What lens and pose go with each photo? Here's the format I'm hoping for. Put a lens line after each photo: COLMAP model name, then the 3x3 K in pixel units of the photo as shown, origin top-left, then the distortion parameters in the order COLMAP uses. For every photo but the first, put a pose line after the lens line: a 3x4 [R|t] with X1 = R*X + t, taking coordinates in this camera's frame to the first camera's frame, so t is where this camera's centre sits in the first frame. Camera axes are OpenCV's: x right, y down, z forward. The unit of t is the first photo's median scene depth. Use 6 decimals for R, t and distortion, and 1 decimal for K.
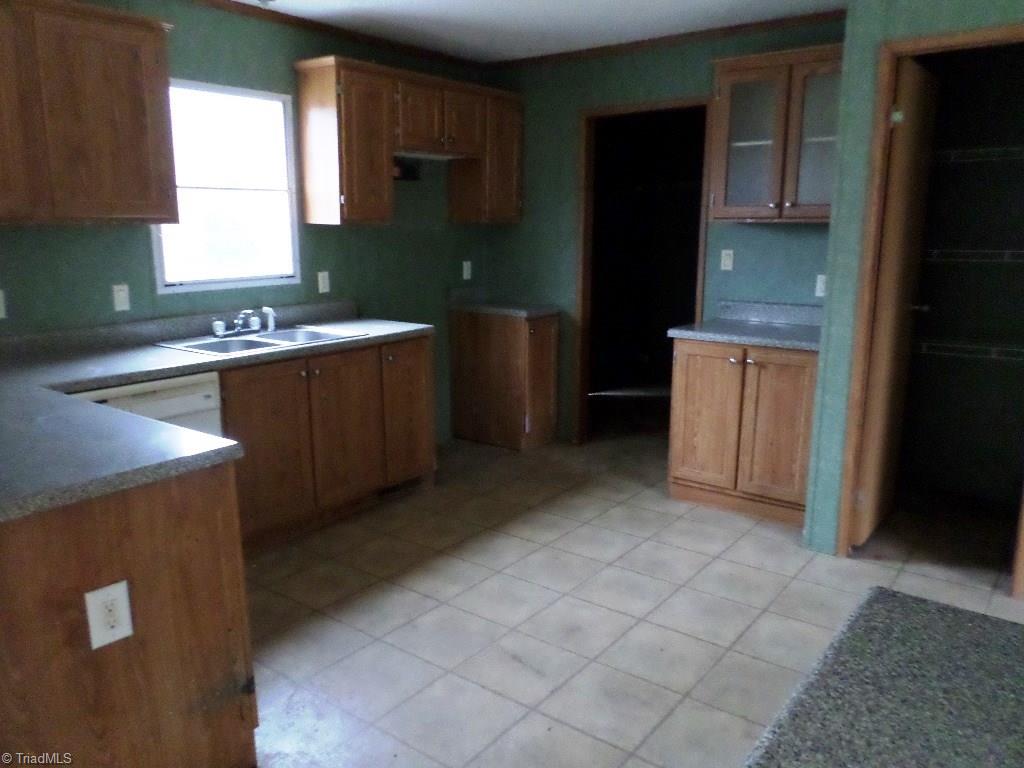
lens RADIAL K [[775.7, 0, 510.1], [0, 775.7, 399.9], [0, 0, 1]] dist [-0.042060, -0.002293]
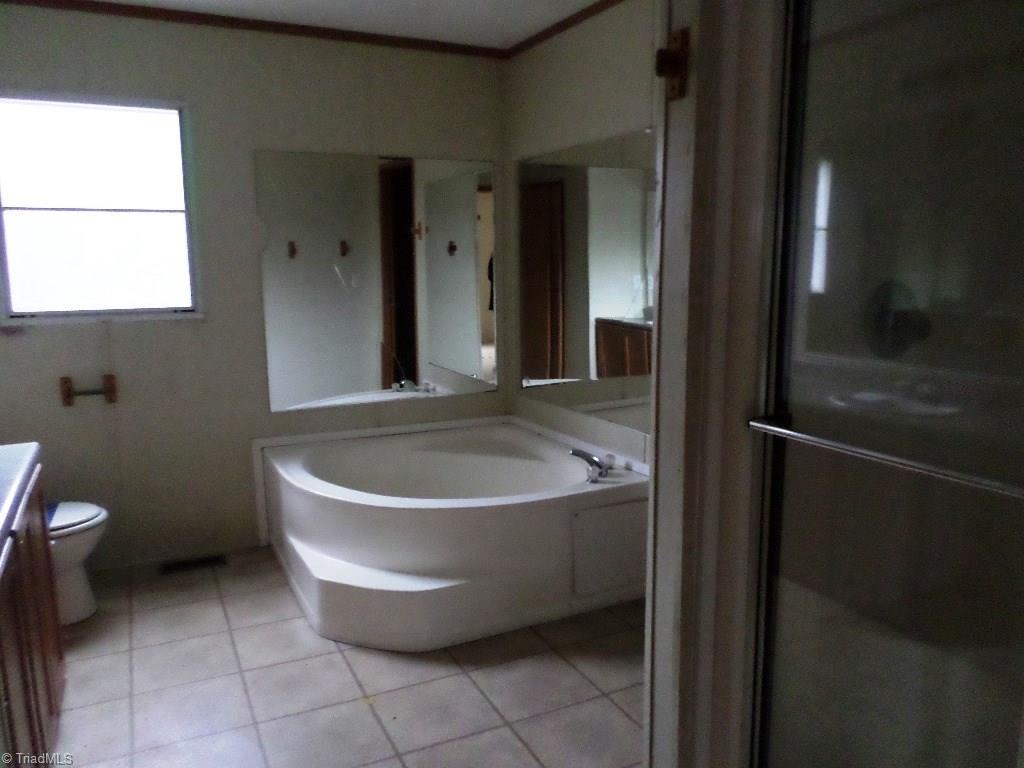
lens RADIAL K [[775.7, 0, 510.1], [0, 775.7, 399.9], [0, 0, 1]] dist [-0.042060, -0.002293]
pose [[0.888649, 0.069519, -0.453288, 0.466516], [-0.092090, 0.995360, -0.027884, -0.073113], [0.449247, 0.066522, 0.890928, 0.428059]]
